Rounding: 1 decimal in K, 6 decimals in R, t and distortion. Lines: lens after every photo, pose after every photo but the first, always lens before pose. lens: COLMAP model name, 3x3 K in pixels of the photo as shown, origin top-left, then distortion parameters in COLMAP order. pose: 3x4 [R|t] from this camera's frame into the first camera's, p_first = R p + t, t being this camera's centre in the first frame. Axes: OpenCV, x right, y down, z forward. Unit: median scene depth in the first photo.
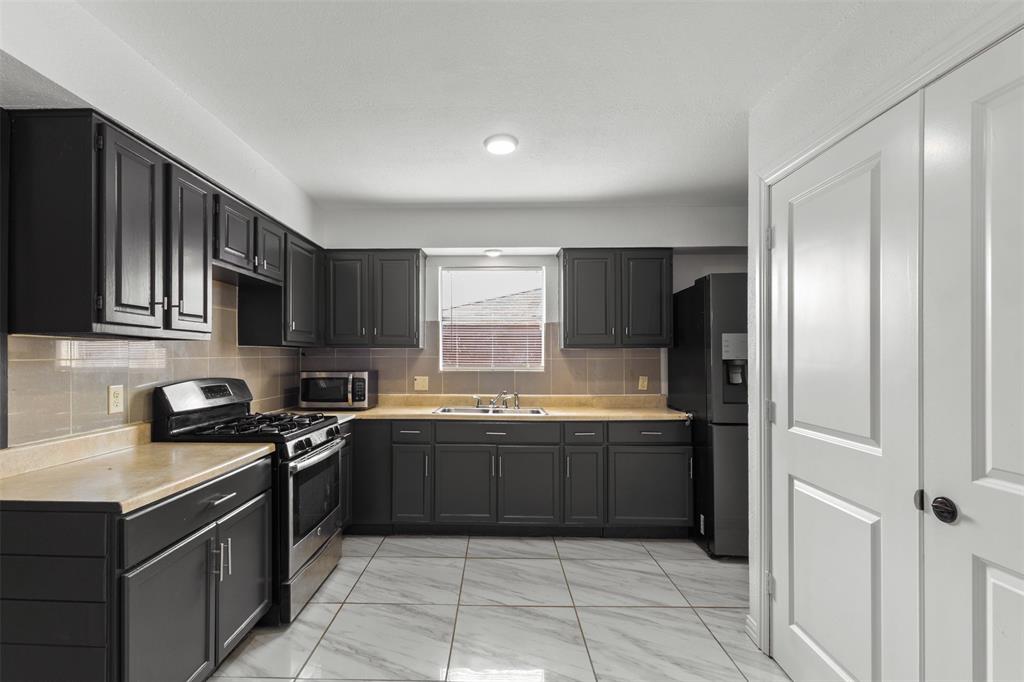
lens RADIAL K [[486.6, 0, 493.9], [0, 486.6, 353.2], [0, 0, 1]] dist [0.008048, 0.002666]
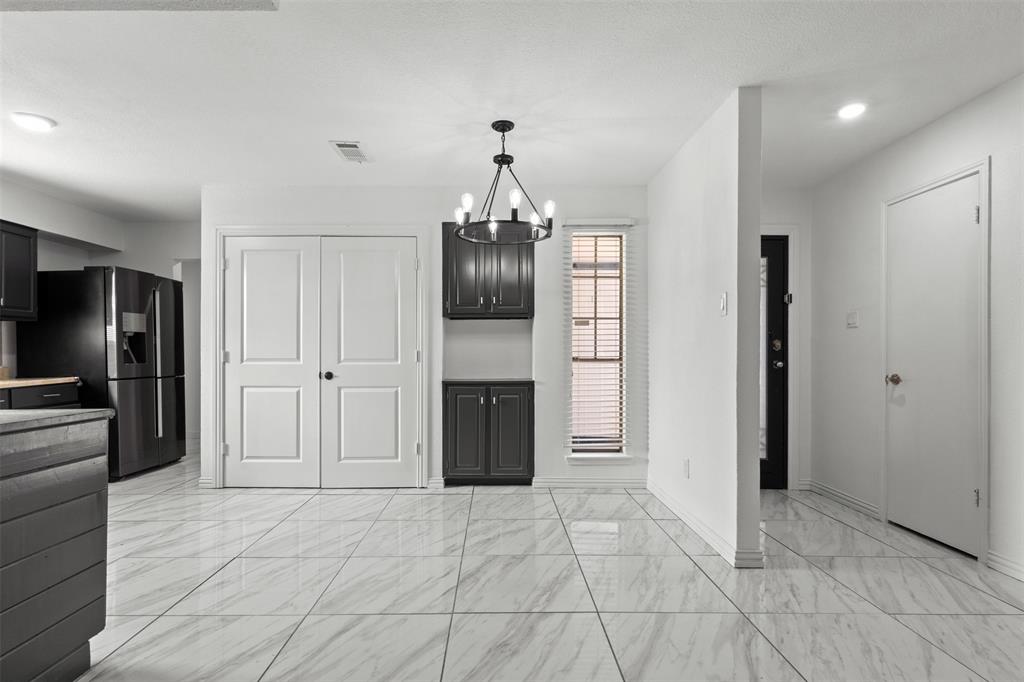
lens RADIAL K [[504.5, 0, 495.7], [0, 504.5, 347.1], [0, 0, 1]] dist [0.003761, -0.000990]
pose [[-0.019543, 0.008554, 0.999772, -0.864152], [-0.003073, 0.999958, -0.008616, 0.058978], [-0.999804, -0.003240, -0.019516, -0.002376]]
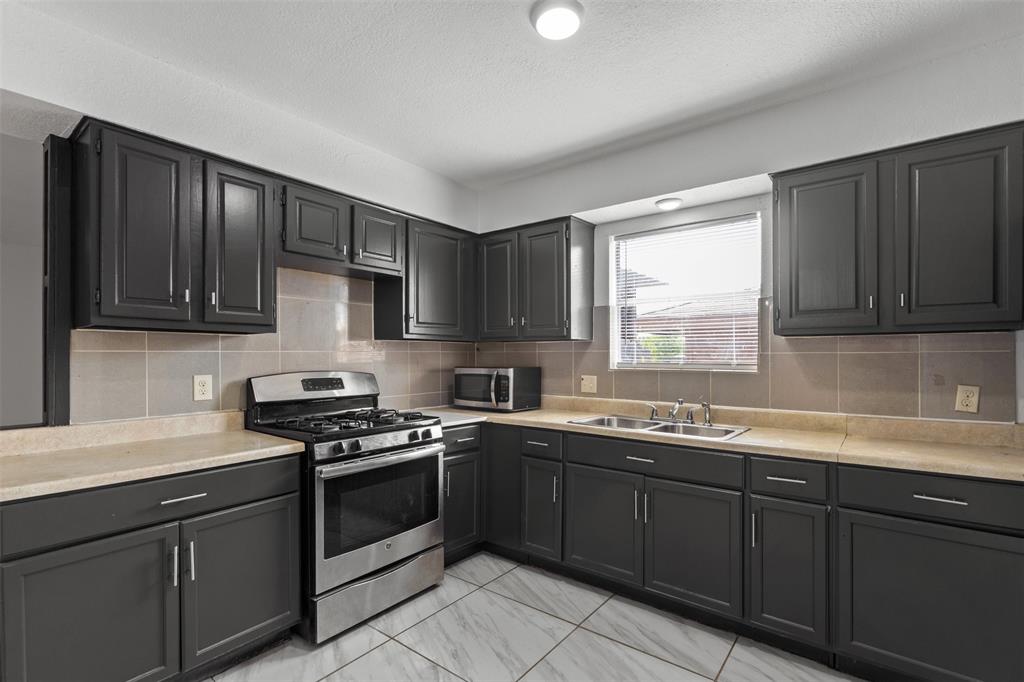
lens RADIAL K [[486.6, 0, 512.3], [0, 486.6, 355.1], [0, 0, 1]] dist [0.008048, 0.002666]
pose [[0.799701, -0.000469, -0.600398, 0.277064], [0.004741, 0.999973, 0.005533, 0.010815], [0.600380, -0.007271, 0.799682, 0.334614]]
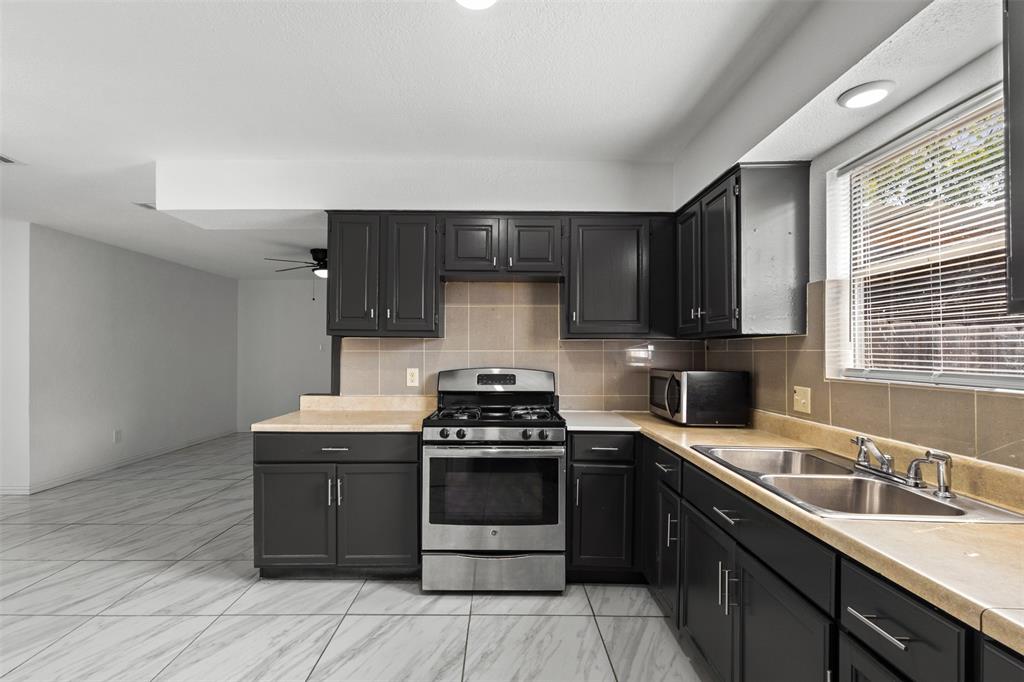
lens RADIAL K [[486.6, 0, 505.0], [0, 486.6, 346.9], [0, 0, 1]] dist [0.008048, 0.002666]
pose [[0.011013, -0.010120, -0.999888, 0.465826], [0.003664, 0.999942, -0.010081, 0.009230], [0.999933, -0.003553, 0.011049, 0.789949]]
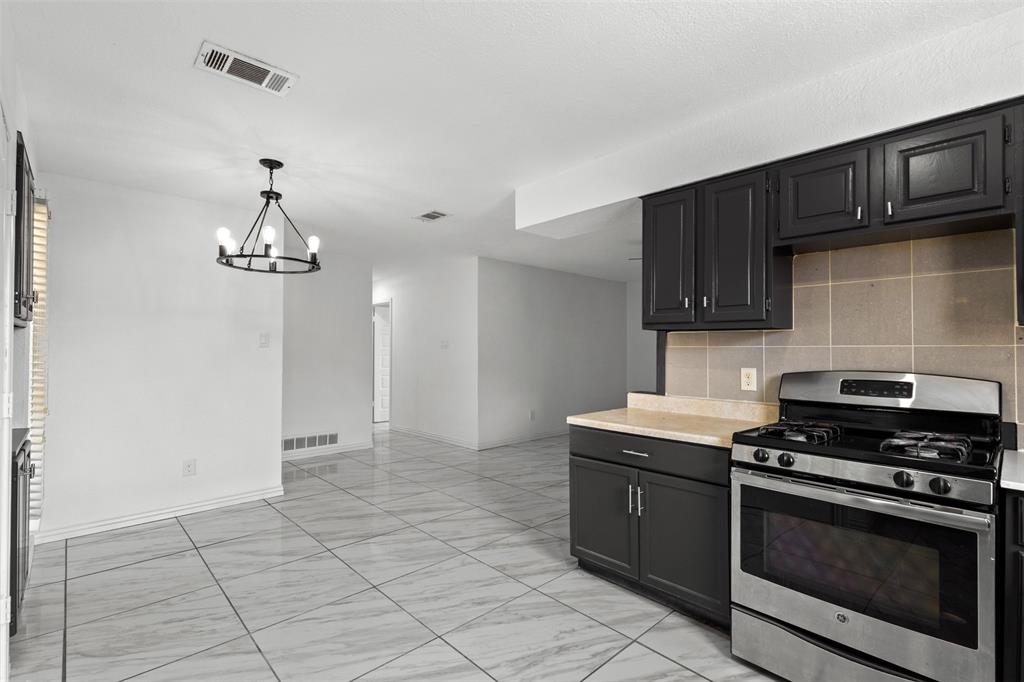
lens RADIAL K [[486.6, 0, 499.3], [0, 486.6, 339.7], [0, 0, 1]] dist [0.008048, 0.002666]
pose [[-0.732941, -0.012413, -0.680179, 0.319723], [0.002126, 0.999787, -0.020536, 0.011443], [0.680289, -0.016497, -0.732758, 0.913606]]
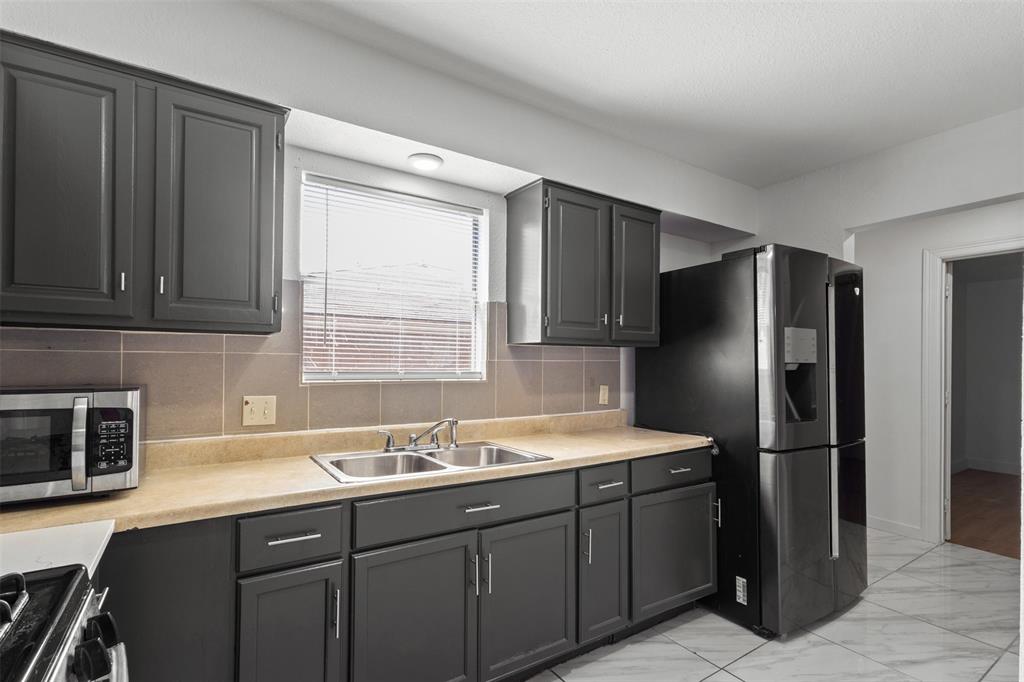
lens RADIAL K [[486.6, 0, 516.0], [0, 486.6, 356.7], [0, 0, 1]] dist [0.008048, 0.002666]
pose [[0.826684, 0.012926, 0.562518, -0.249910], [-0.014282, 0.999896, -0.001988, 0.009496], [-0.562485, -0.006390, 0.826783, 0.566840]]
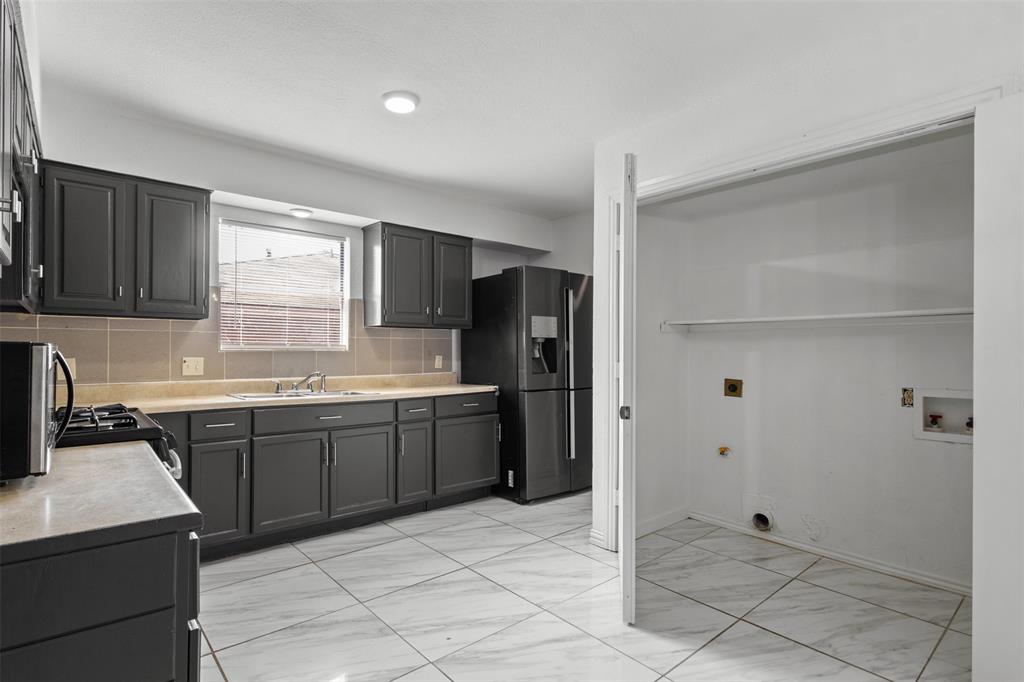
lens RADIAL K [[504.5, 0, 513.2], [0, 504.5, 346.3], [0, 0, 1]] dist [0.003761, -0.000990]
pose [[0.744658, 0.006260, 0.667417, -0.362289], [-0.007903, 0.999969, -0.000561, 0.032241], [-0.667400, -0.004857, 0.744684, 0.092455]]
